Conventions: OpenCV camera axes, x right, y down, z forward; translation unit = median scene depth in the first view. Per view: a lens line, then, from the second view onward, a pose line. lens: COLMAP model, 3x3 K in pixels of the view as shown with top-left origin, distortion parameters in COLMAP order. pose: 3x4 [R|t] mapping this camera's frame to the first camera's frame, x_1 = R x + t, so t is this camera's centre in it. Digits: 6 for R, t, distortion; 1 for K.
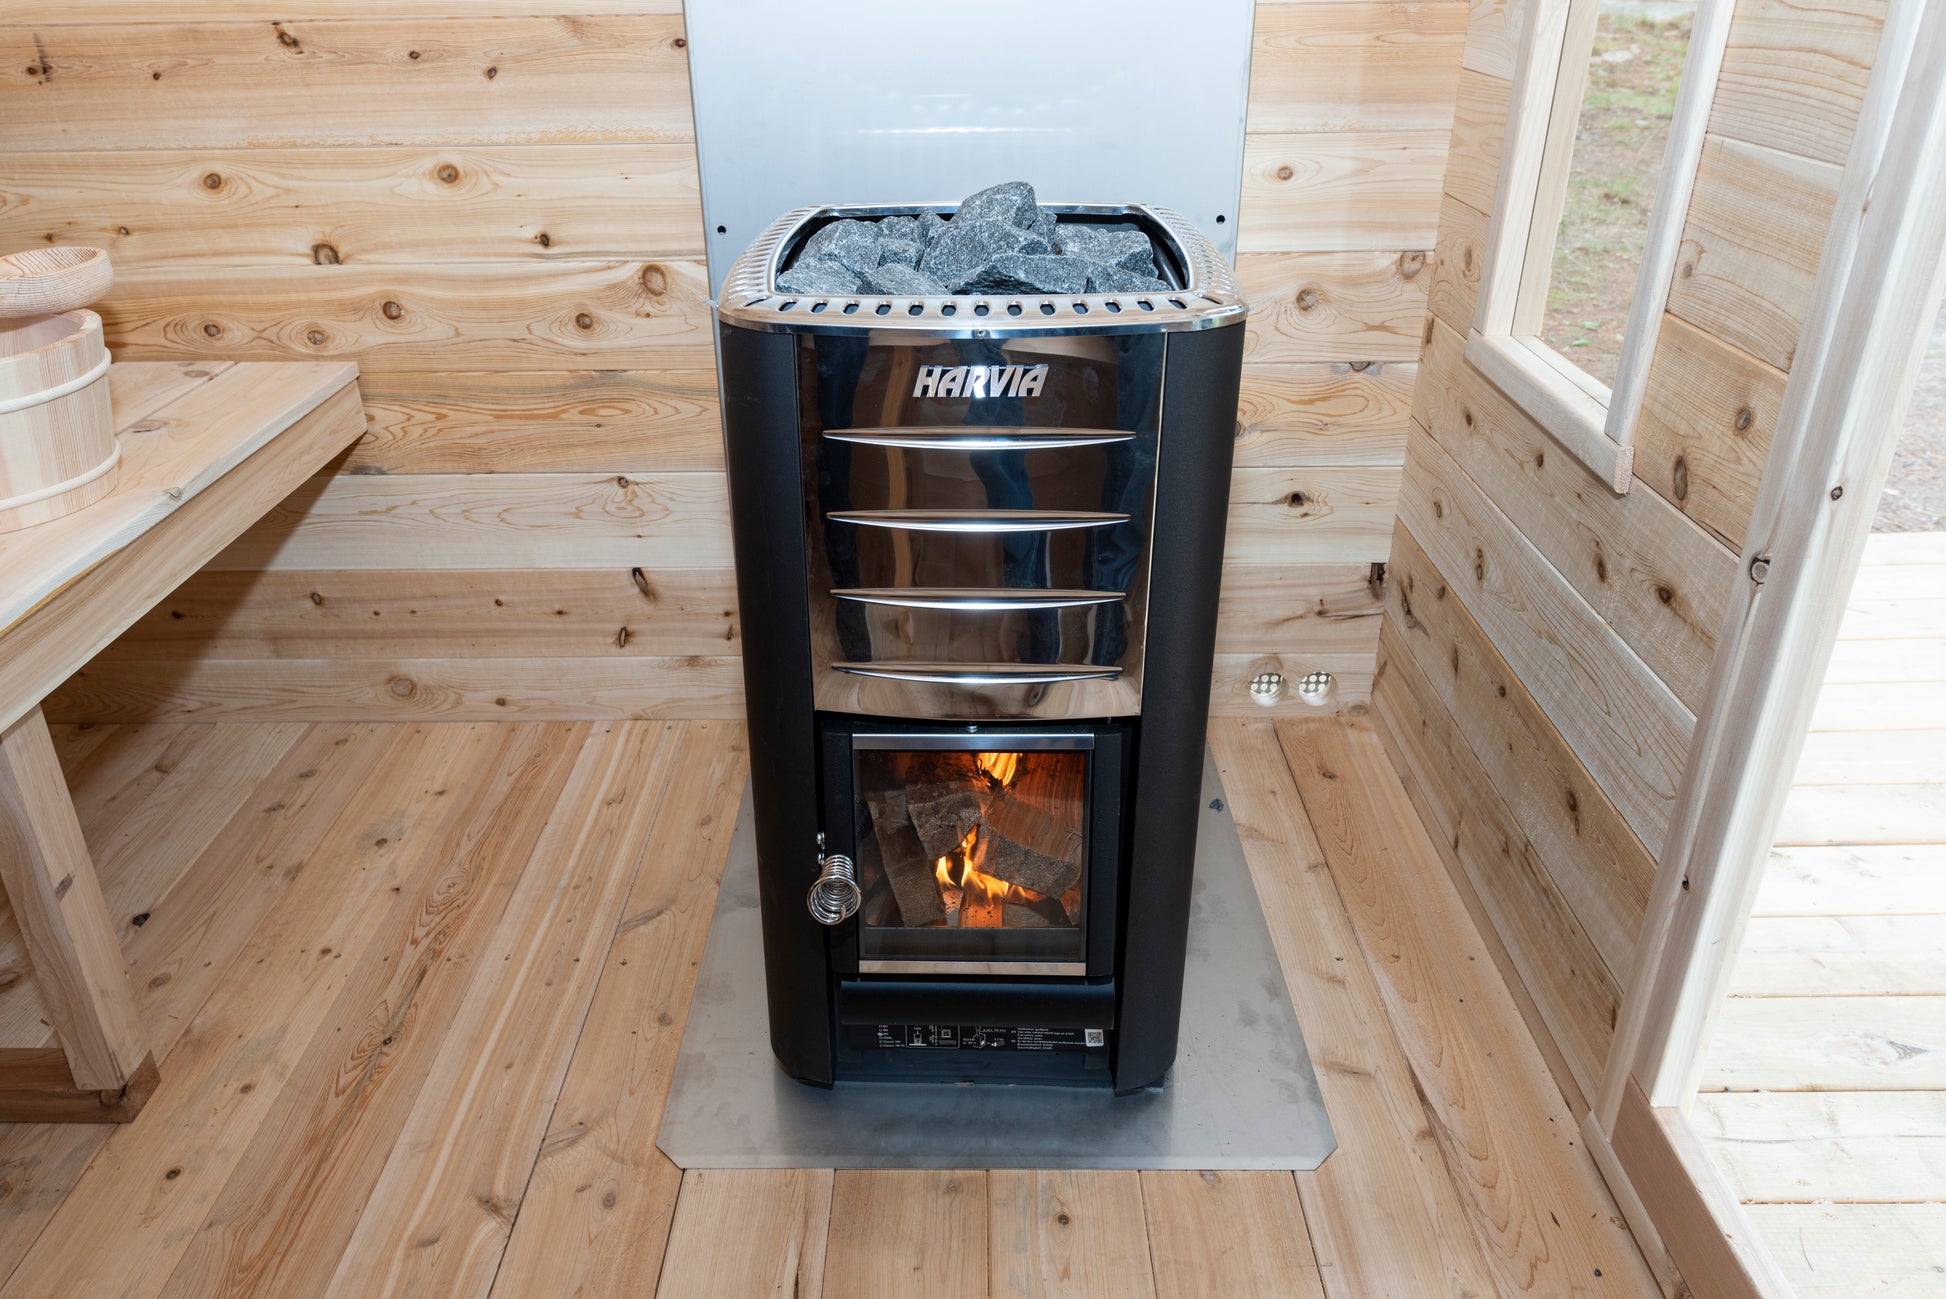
lens RADIAL K [[1387.8, 0, 923.7], [0, 1387.8, 632.0], [0, 0, 1]] dist [0.022411, -0.020999]
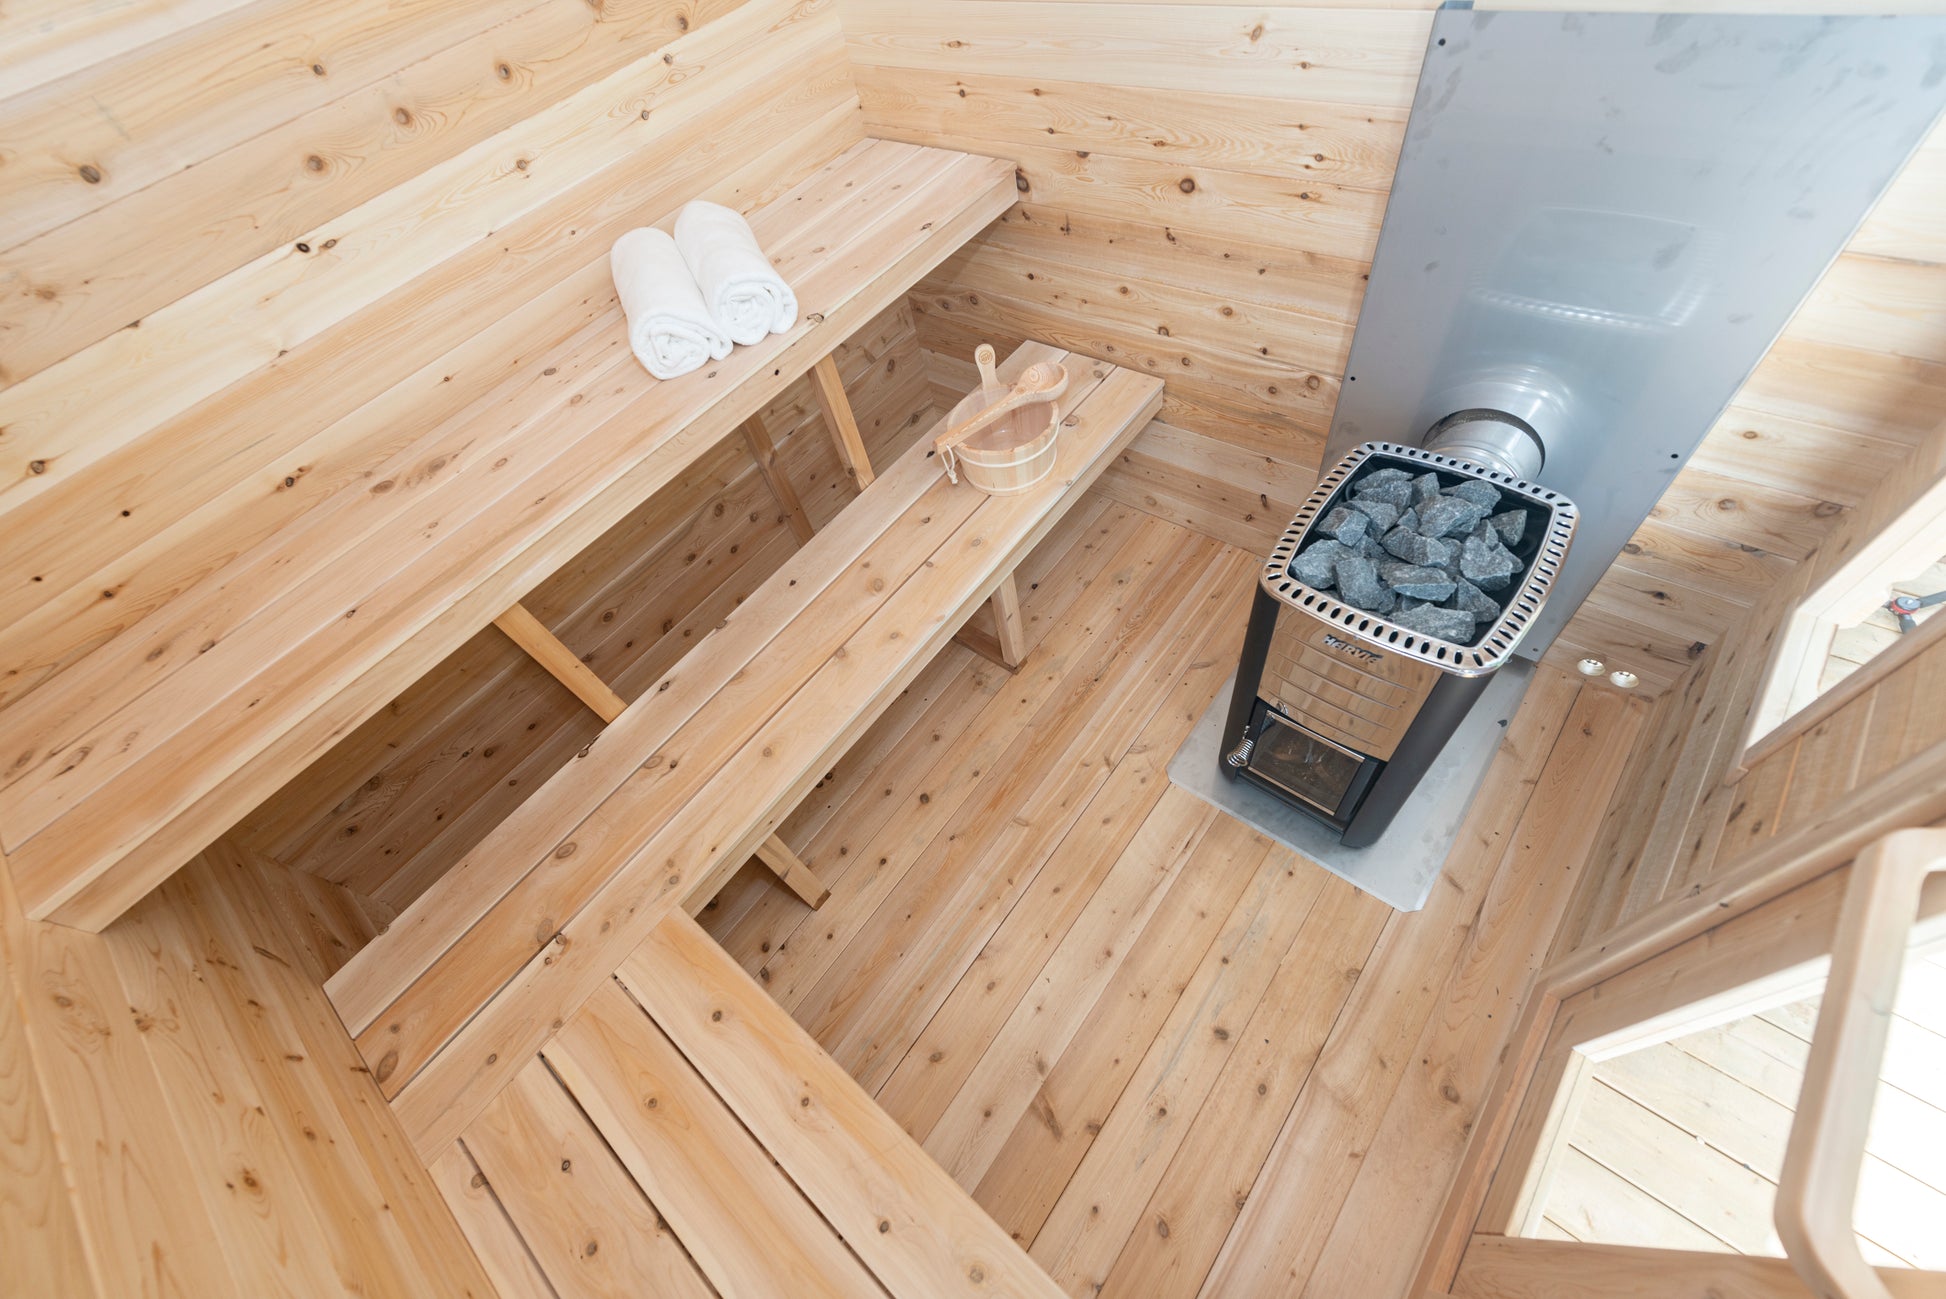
lens RADIAL K [[755.8, 0, 962.8], [0, 755.8, 654.1], [0, 0, 1]] dist [0.013557, -0.004539]
pose [[0.783041, 0.422273, -0.456654, 0.070060], [-0.124143, 0.825542, 0.550517, -0.488934], [0.609456, -0.374387, 0.698855, -0.187278]]
